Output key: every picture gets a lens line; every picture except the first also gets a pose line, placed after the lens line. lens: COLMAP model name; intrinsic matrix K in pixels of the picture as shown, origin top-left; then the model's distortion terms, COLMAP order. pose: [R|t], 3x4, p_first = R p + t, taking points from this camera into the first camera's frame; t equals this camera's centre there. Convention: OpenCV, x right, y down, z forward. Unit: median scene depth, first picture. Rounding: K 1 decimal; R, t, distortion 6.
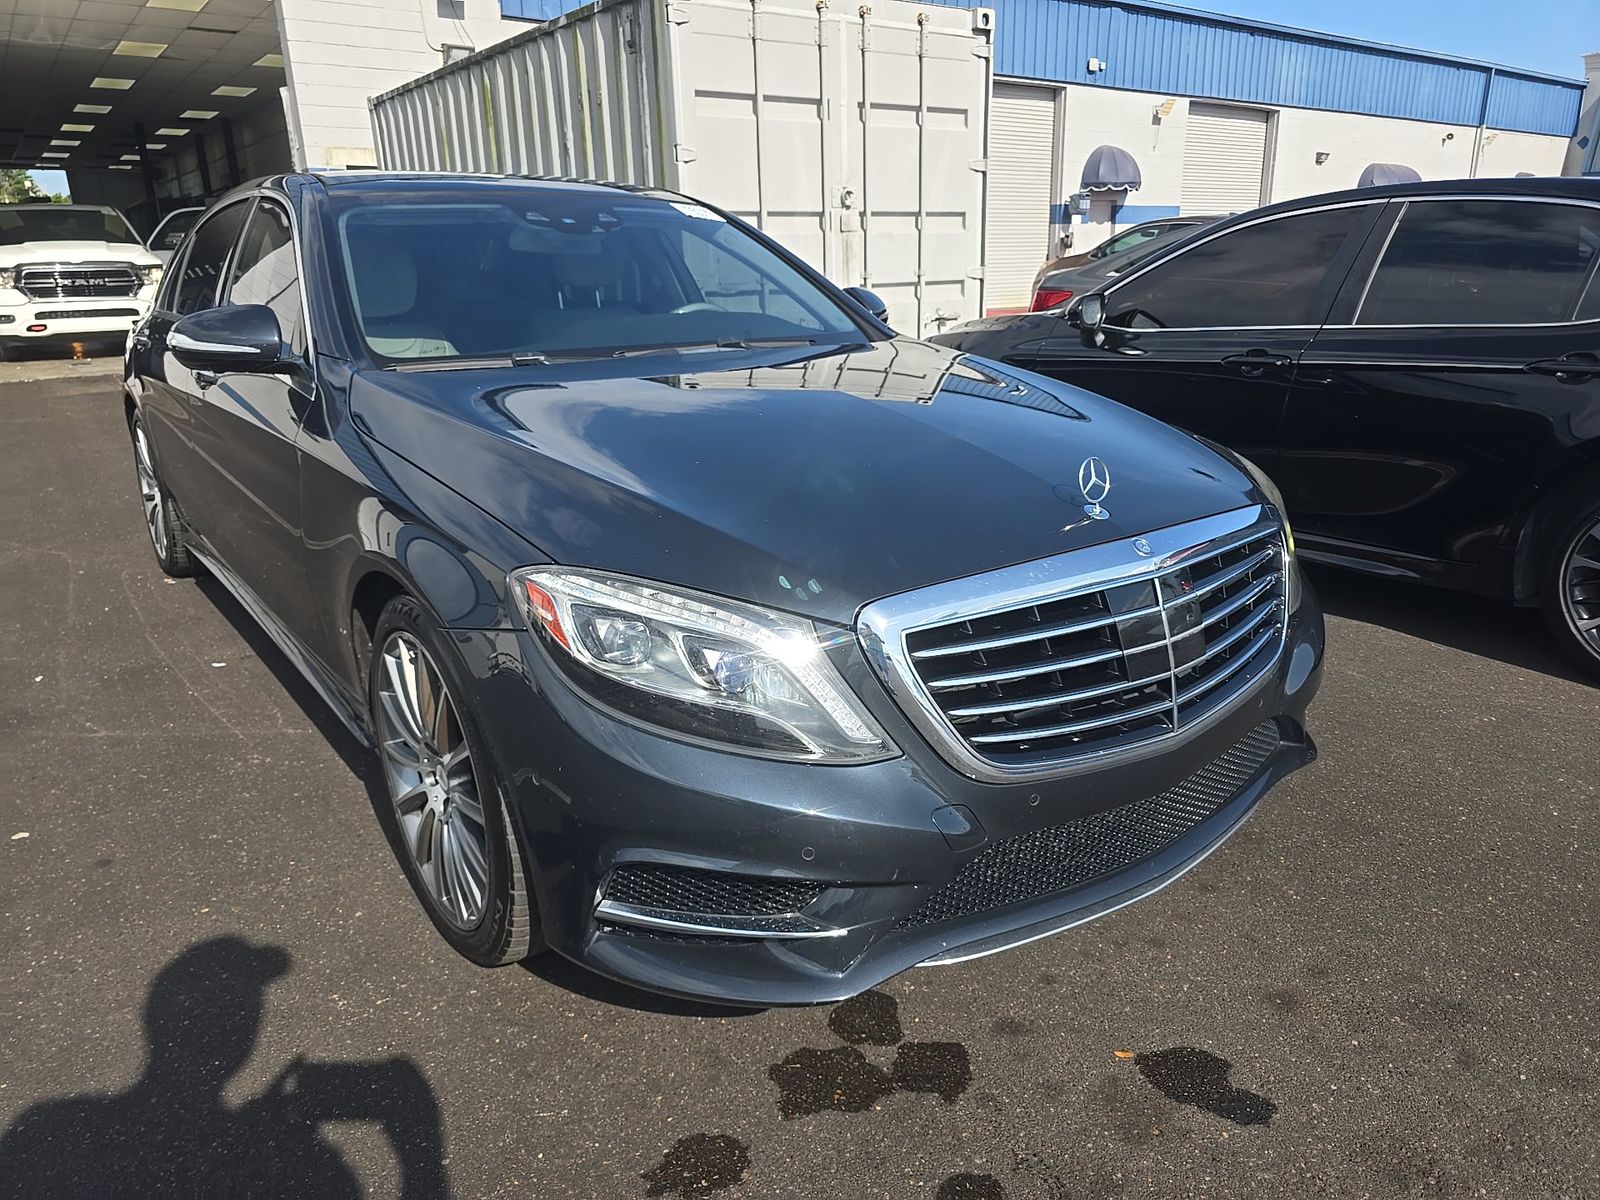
lens RADIAL K [[1130.9, 0, 804.5], [0, 1130.9, 635.7], [0, 0, 1]] dist [0.046952, -0.039960]
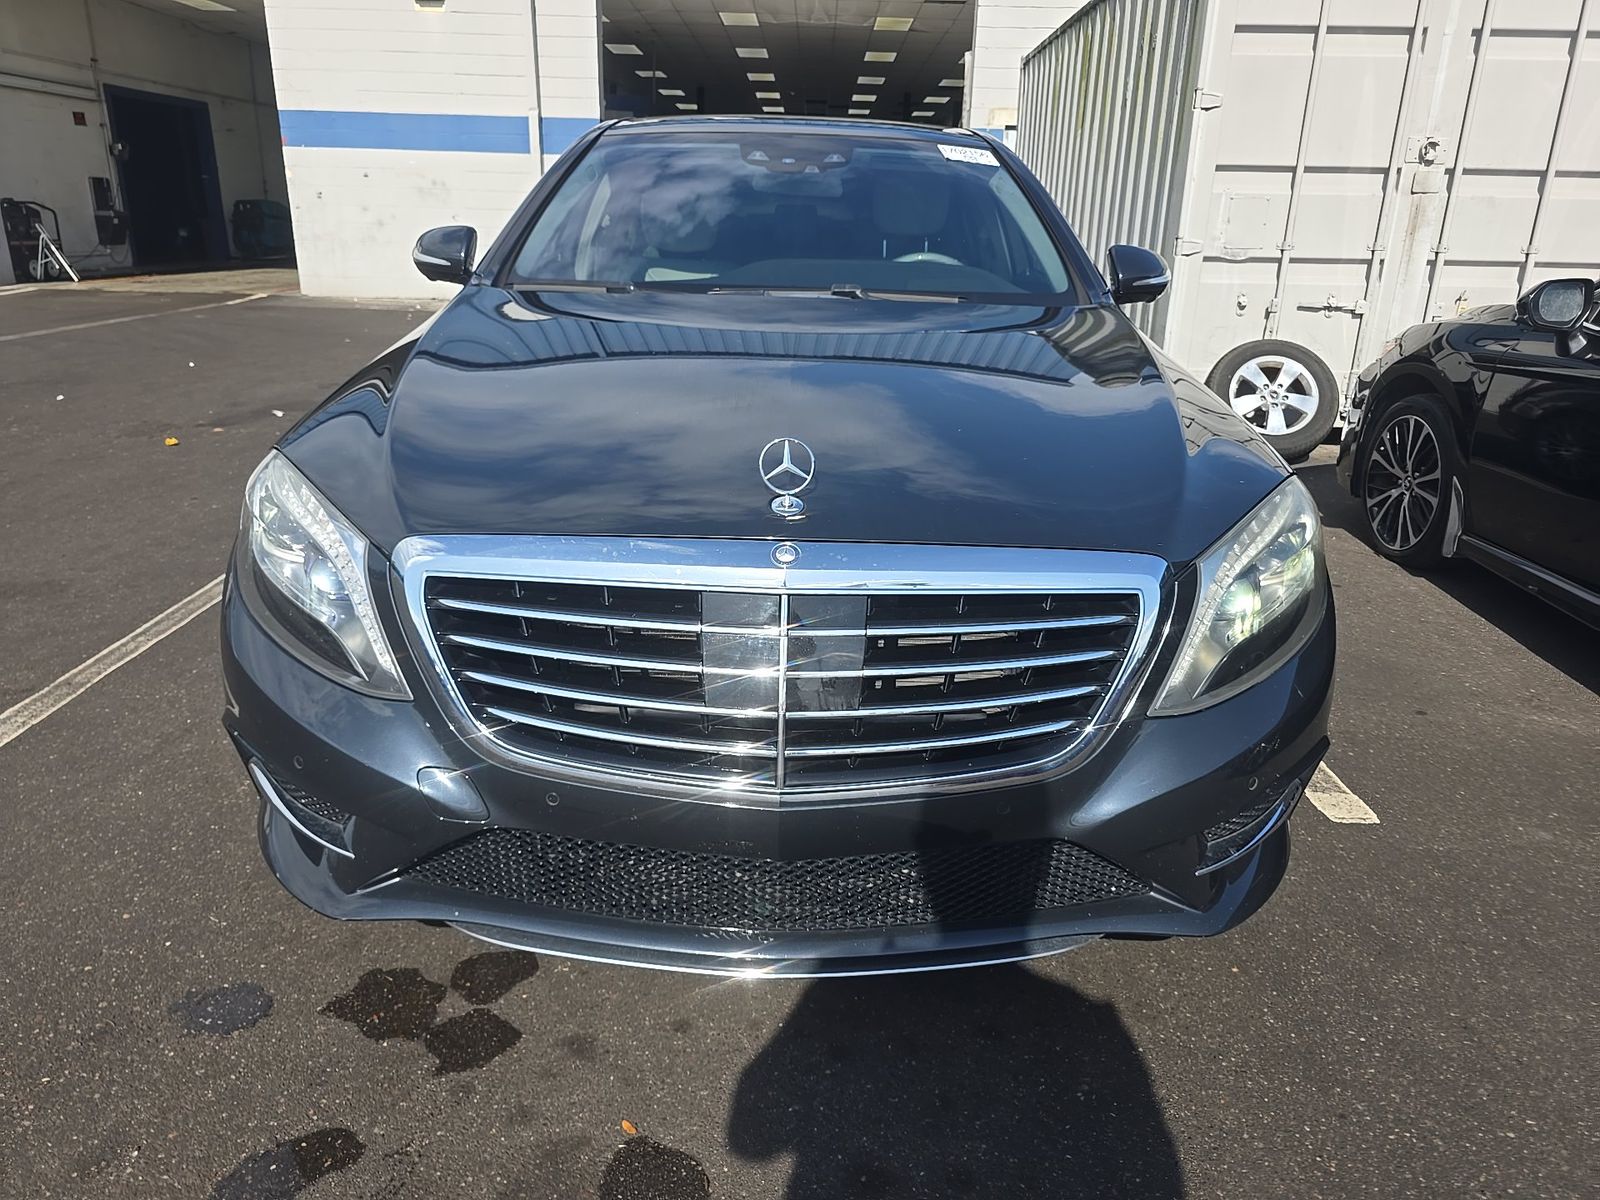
lens RADIAL K [[1130.9, 0, 804.5], [0, 1130.9, 635.7], [0, 0, 1]] dist [0.046952, -0.039960]
pose [[0.787807, 0.244608, -0.565267, 0.232154], [-0.230775, 0.968129, 0.097311, -0.030949], [0.571055, 0.053787, 0.819148, 0.105590]]
